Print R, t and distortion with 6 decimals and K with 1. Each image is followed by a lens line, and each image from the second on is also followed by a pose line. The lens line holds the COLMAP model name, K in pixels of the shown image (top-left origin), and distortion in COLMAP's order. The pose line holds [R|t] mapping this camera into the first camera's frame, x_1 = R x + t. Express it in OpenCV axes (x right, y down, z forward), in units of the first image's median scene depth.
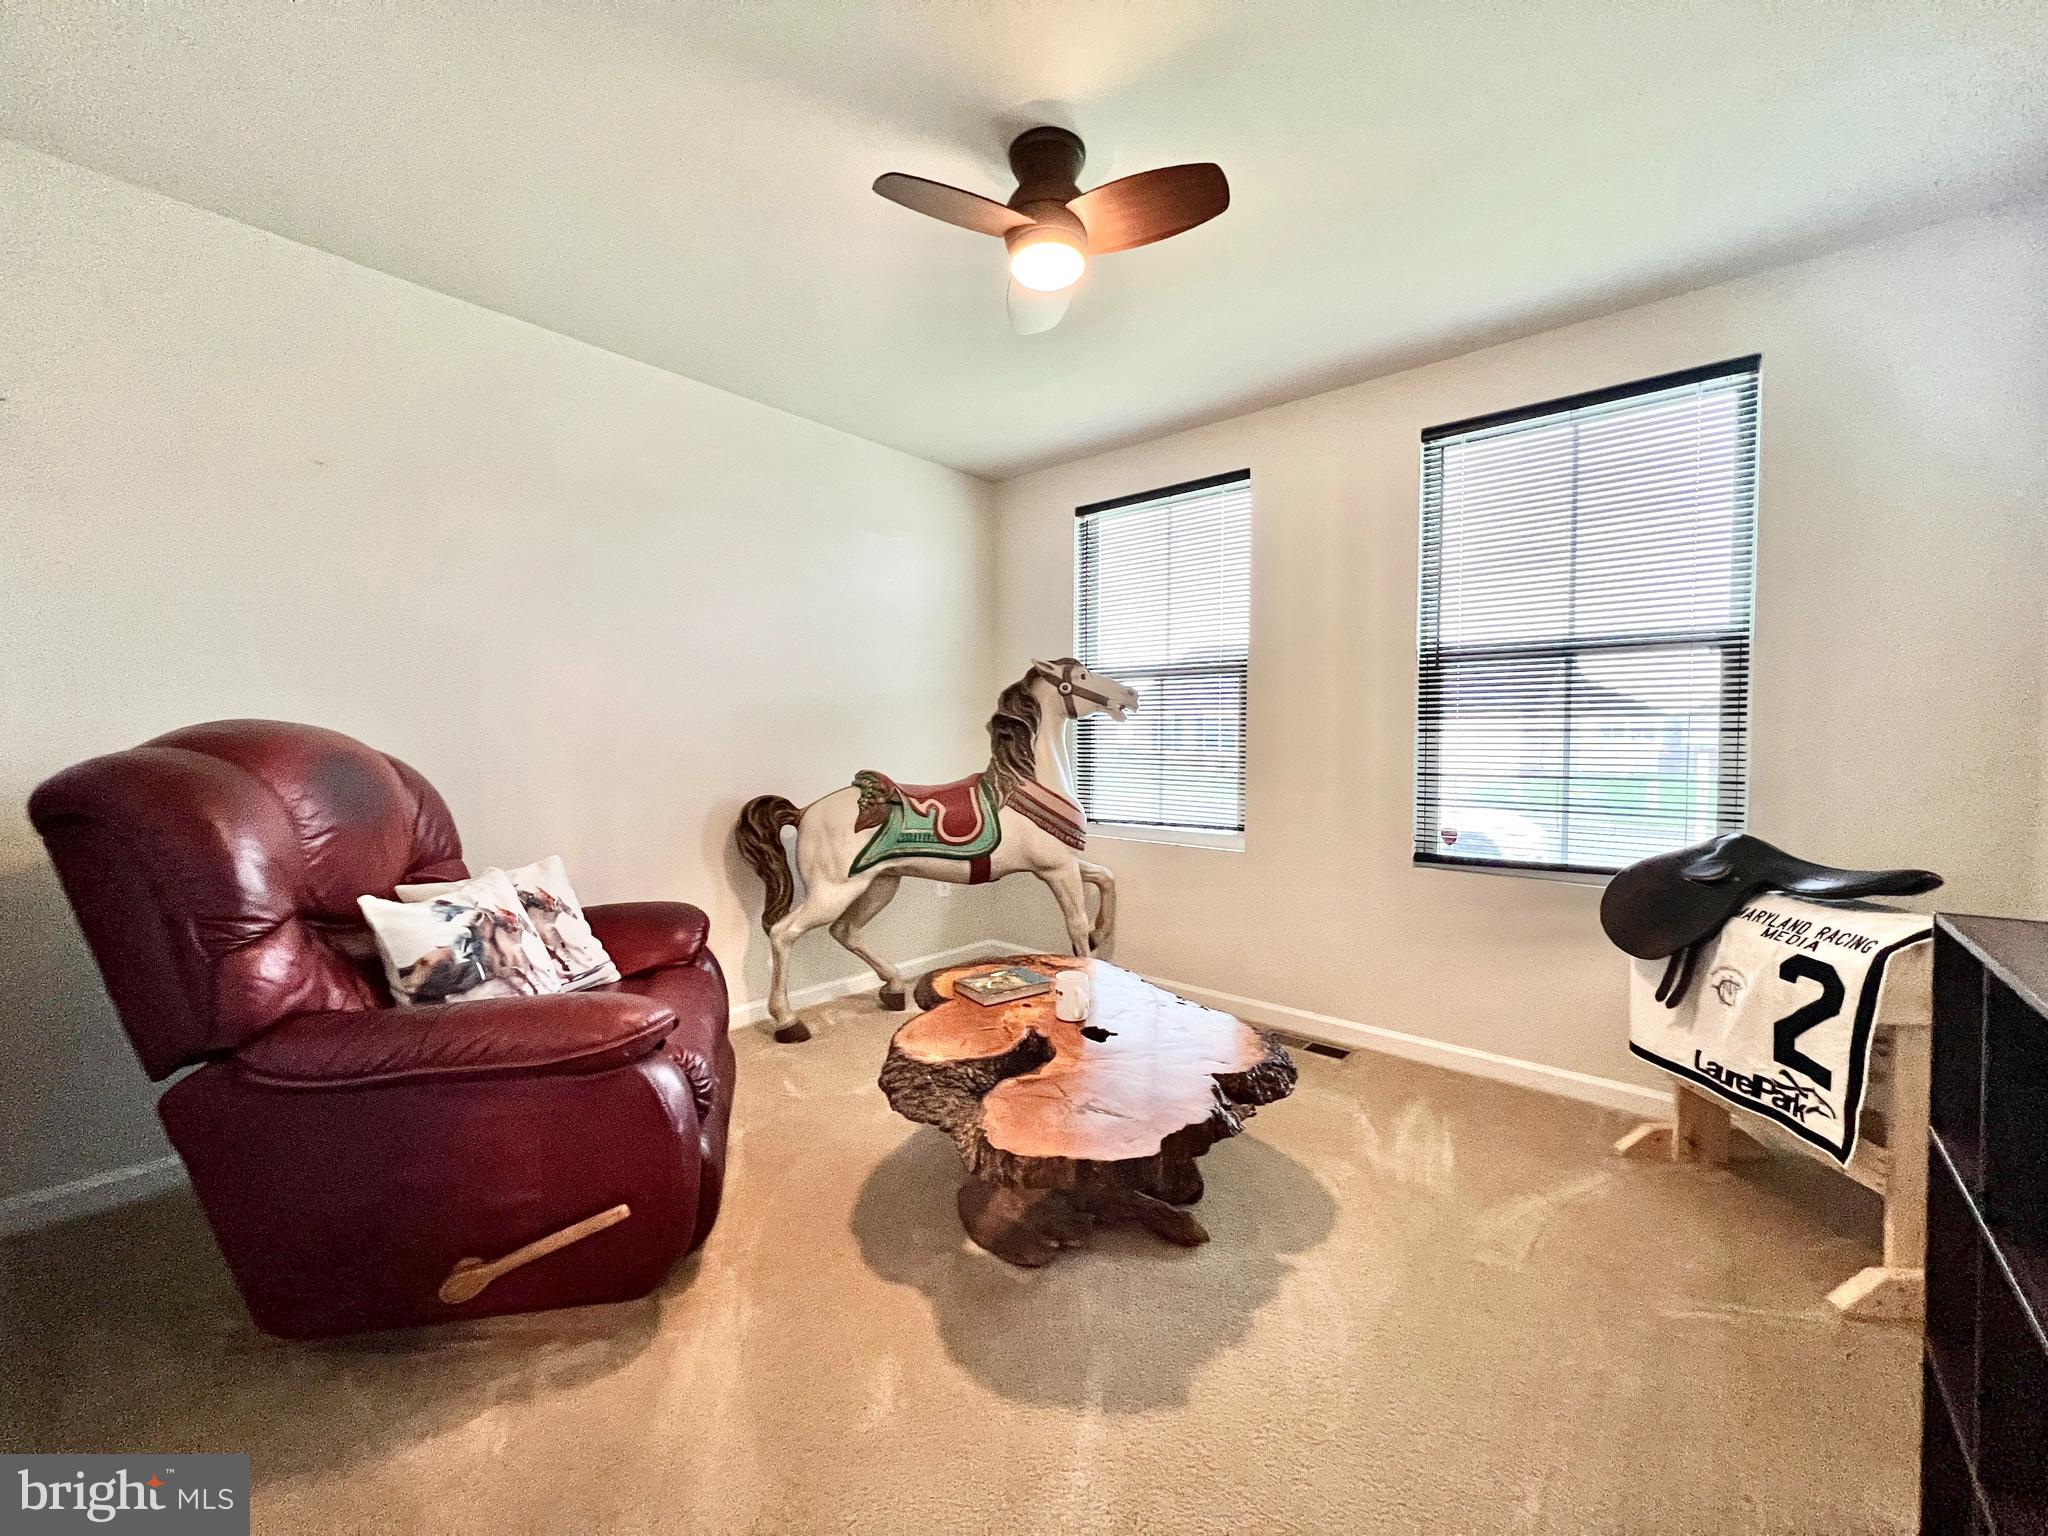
lens RADIAL K [[822.4, 0, 1028.4], [0, 822.4, 754.2], [0, 0, 1]] dist [0.005454, -0.000157]
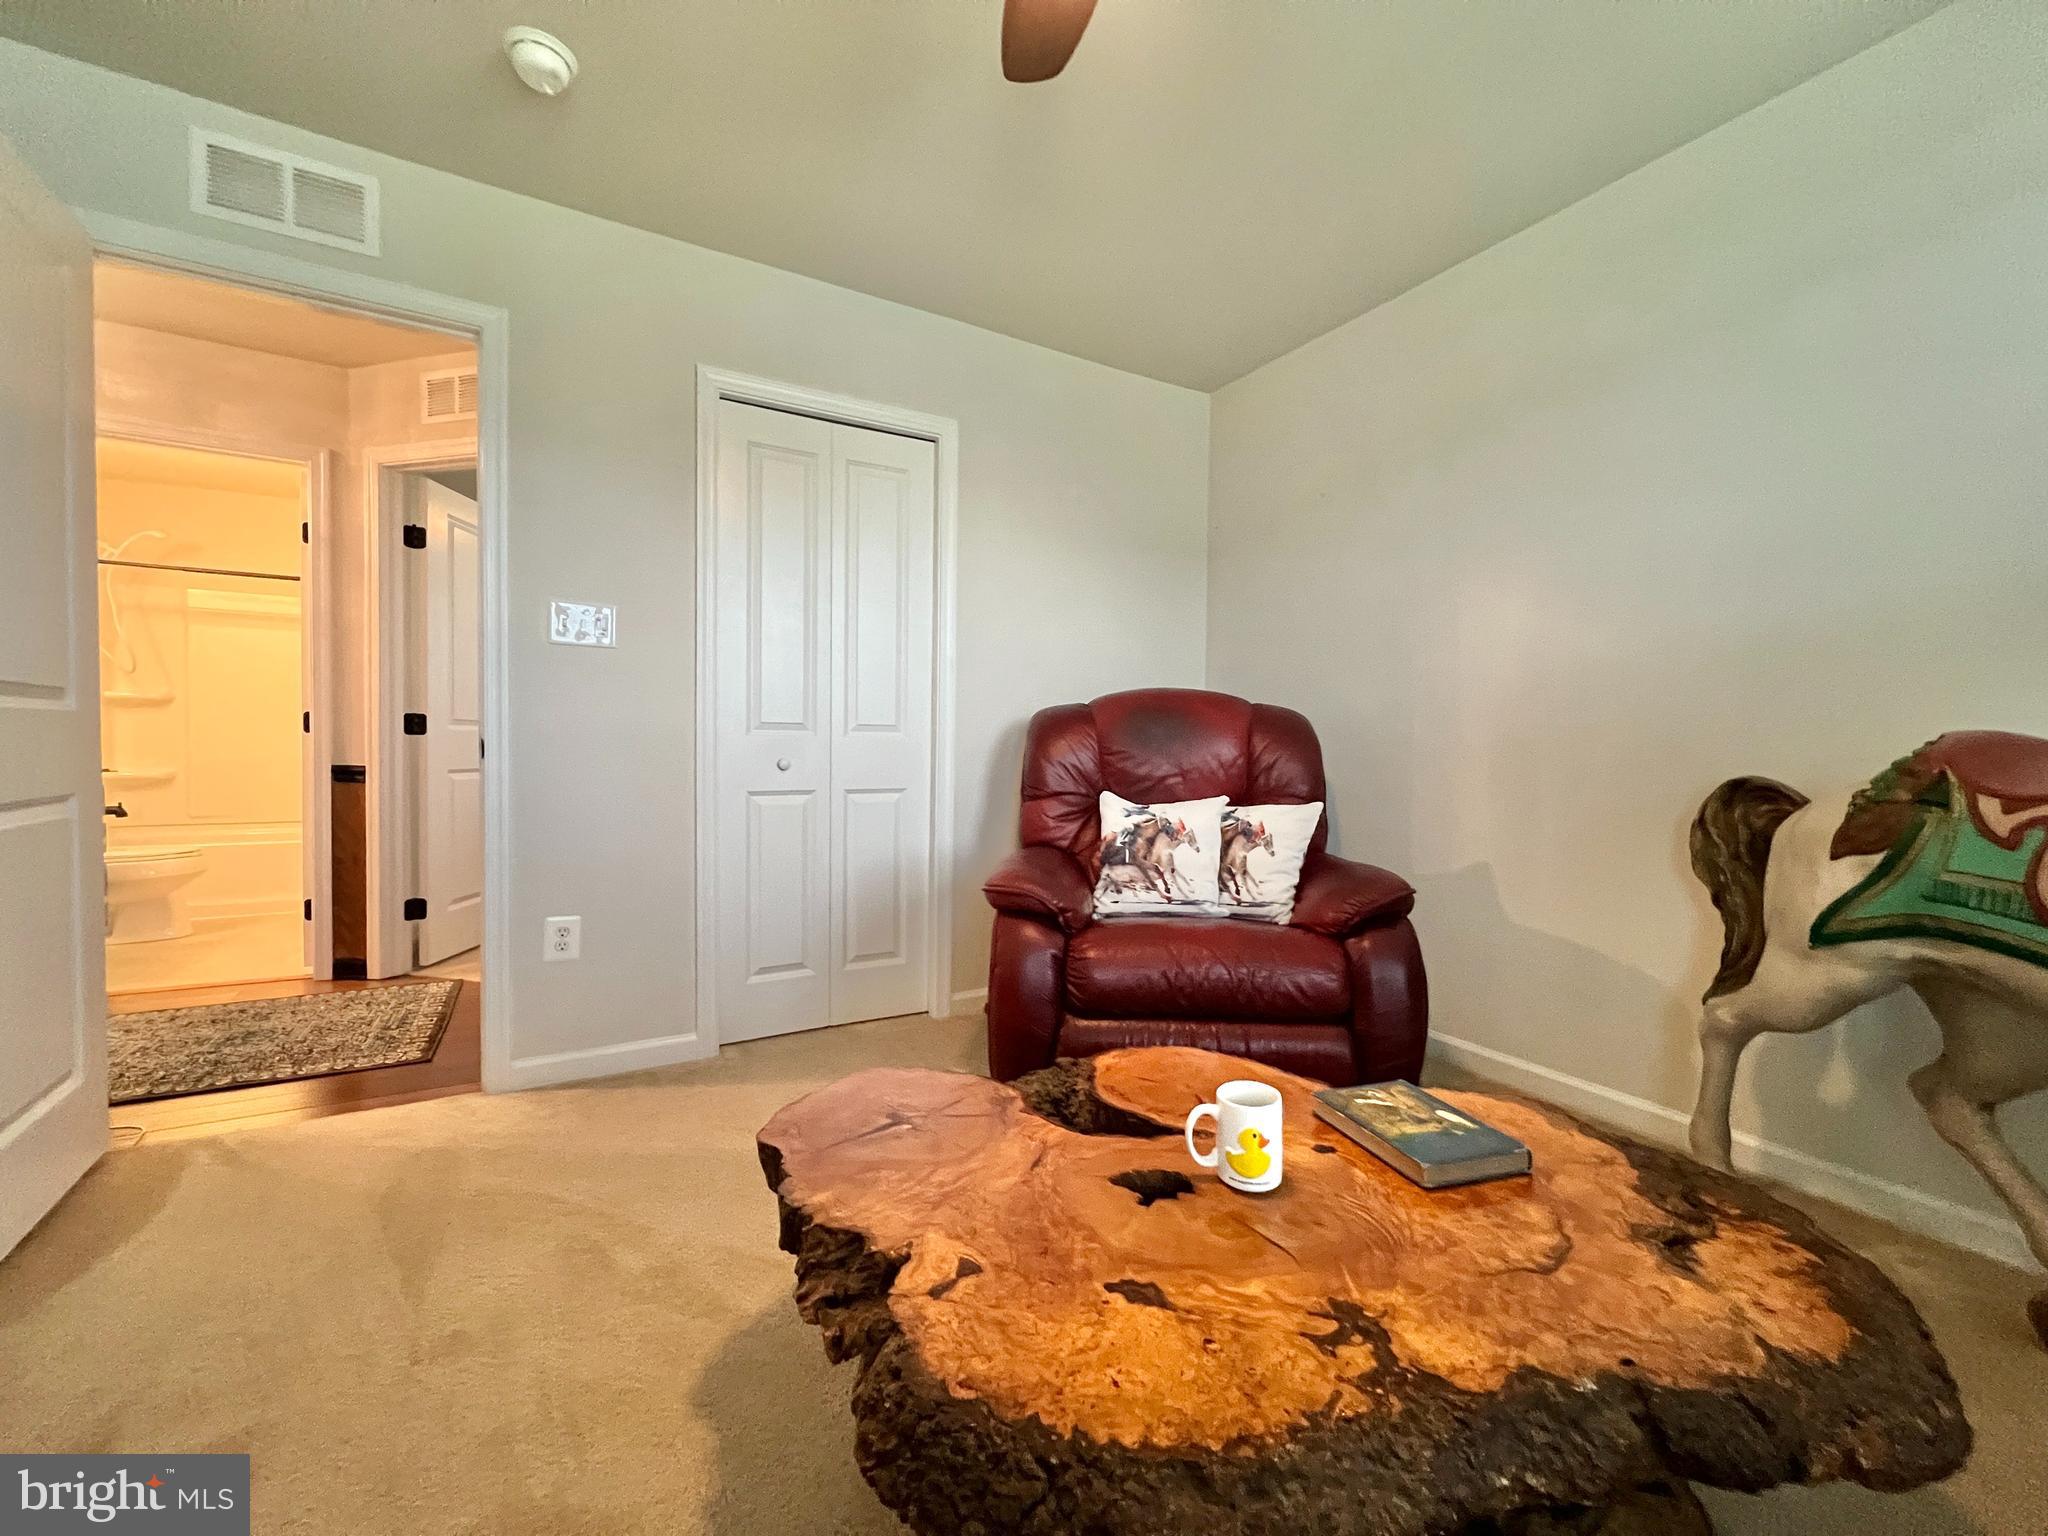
lens RADIAL K [[822.4, 0, 1026.7], [0, 822.4, 766.5], [0, 0, 1]] dist [0.005454, -0.000157]
pose [[-0.330276, 0.012821, -0.943797, 0.530045], [-0.033657, 0.999112, 0.025351, 0.062203], [0.943284, 0.040138, -0.329551, 0.975263]]
